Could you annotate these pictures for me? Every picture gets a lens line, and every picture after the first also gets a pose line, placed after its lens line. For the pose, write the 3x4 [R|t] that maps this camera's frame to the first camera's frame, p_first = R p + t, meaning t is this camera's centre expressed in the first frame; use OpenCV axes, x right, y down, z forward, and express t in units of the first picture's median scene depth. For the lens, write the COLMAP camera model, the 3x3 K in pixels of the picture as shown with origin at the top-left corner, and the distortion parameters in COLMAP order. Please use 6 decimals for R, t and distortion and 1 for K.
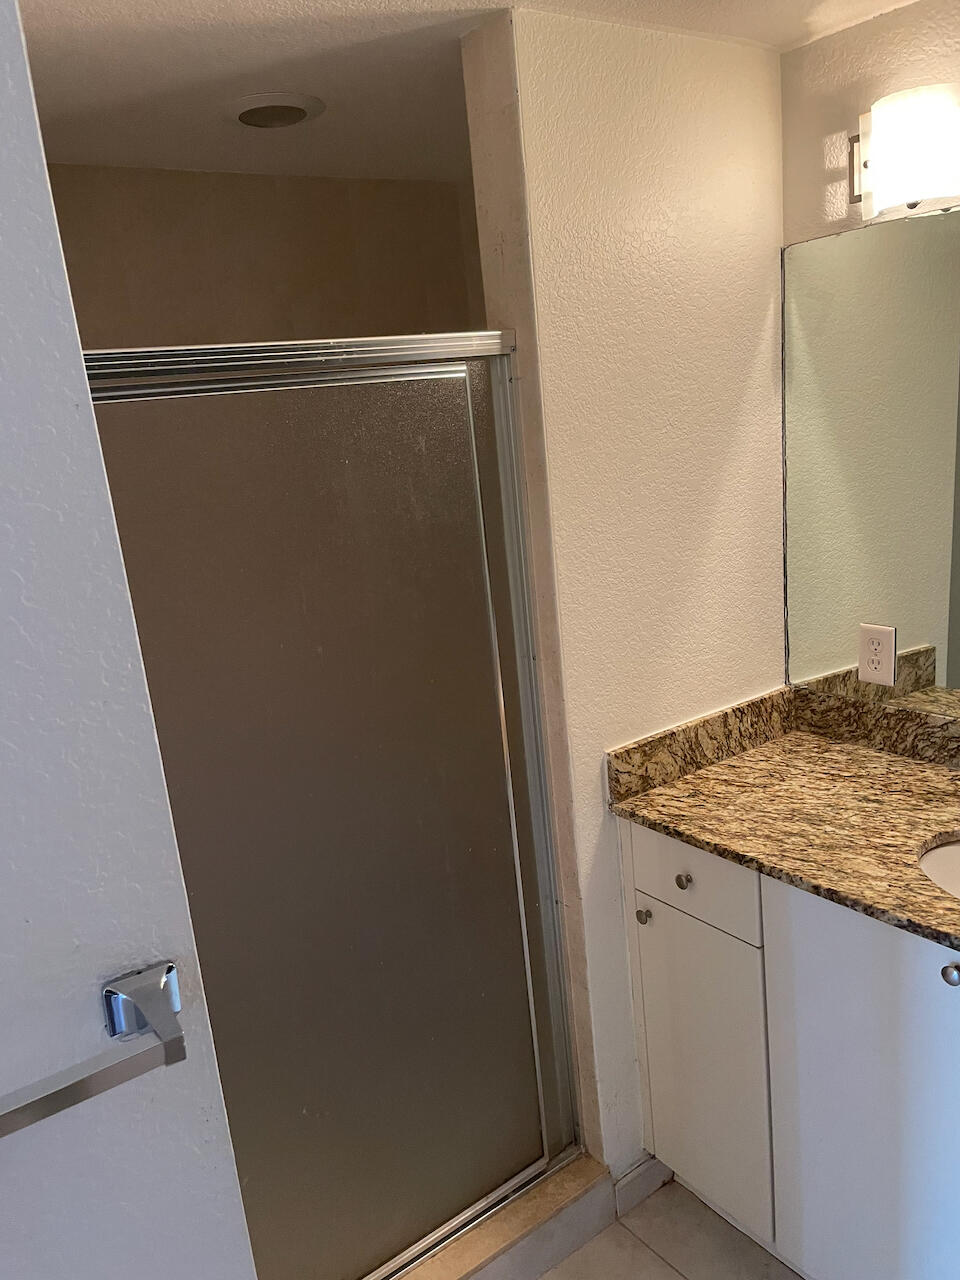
lens RADIAL K [[969.8, 0, 478.5], [0, 969.8, 639.6], [0, 0, 1]] dist [0.007295, -0.009005]
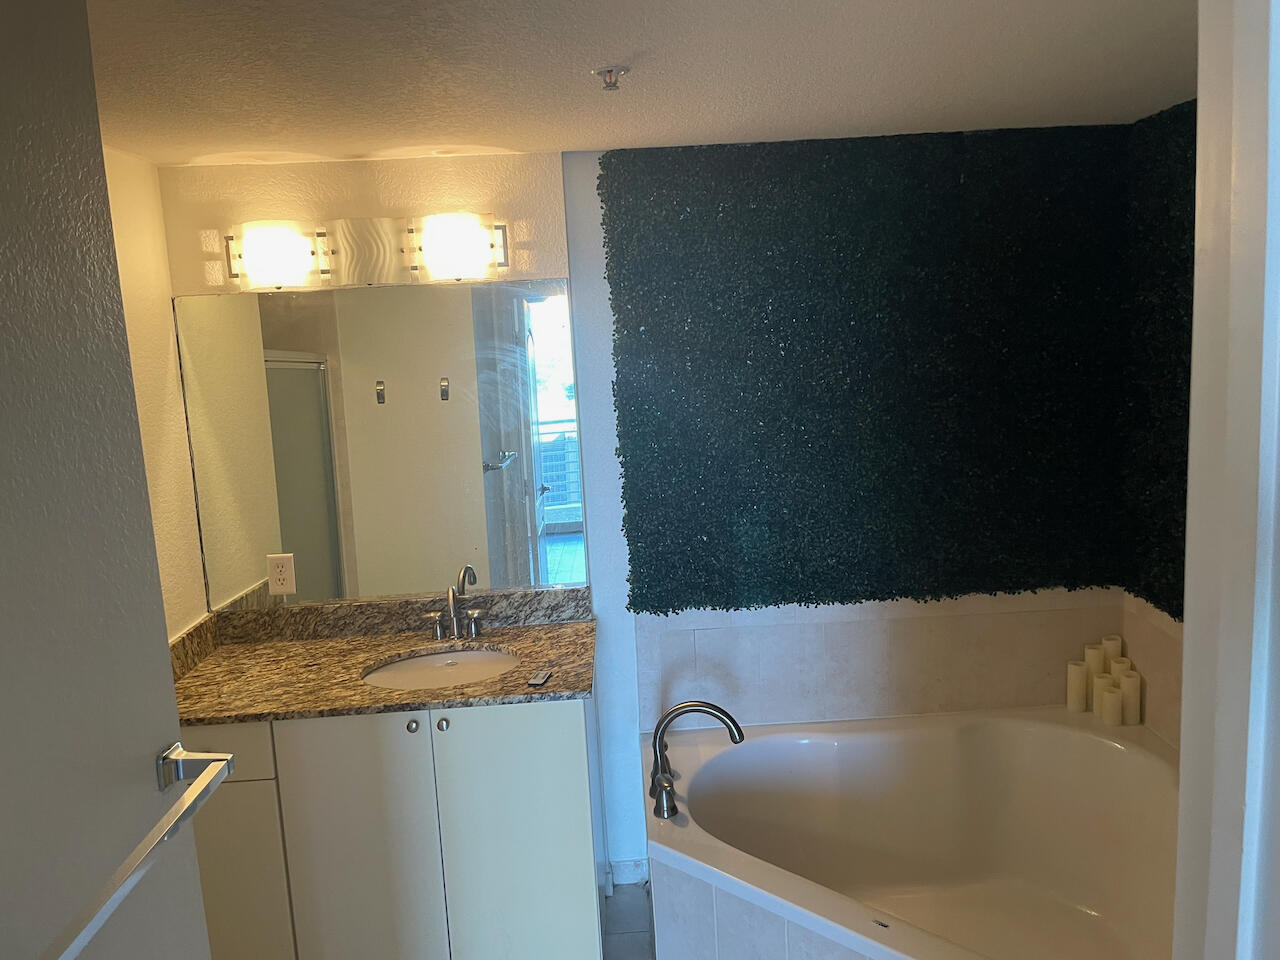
lens RADIAL K [[969.8, 0, 640.3], [0, 969.8, 476.4], [0, 0, 1]] dist [0.007295, -0.009005]
pose [[0.549205, -0.064354, 0.833206, -0.514850], [0.186890, 0.981237, -0.047401, 0.041771], [-0.814522, 0.181751, 0.550927, -0.278900]]
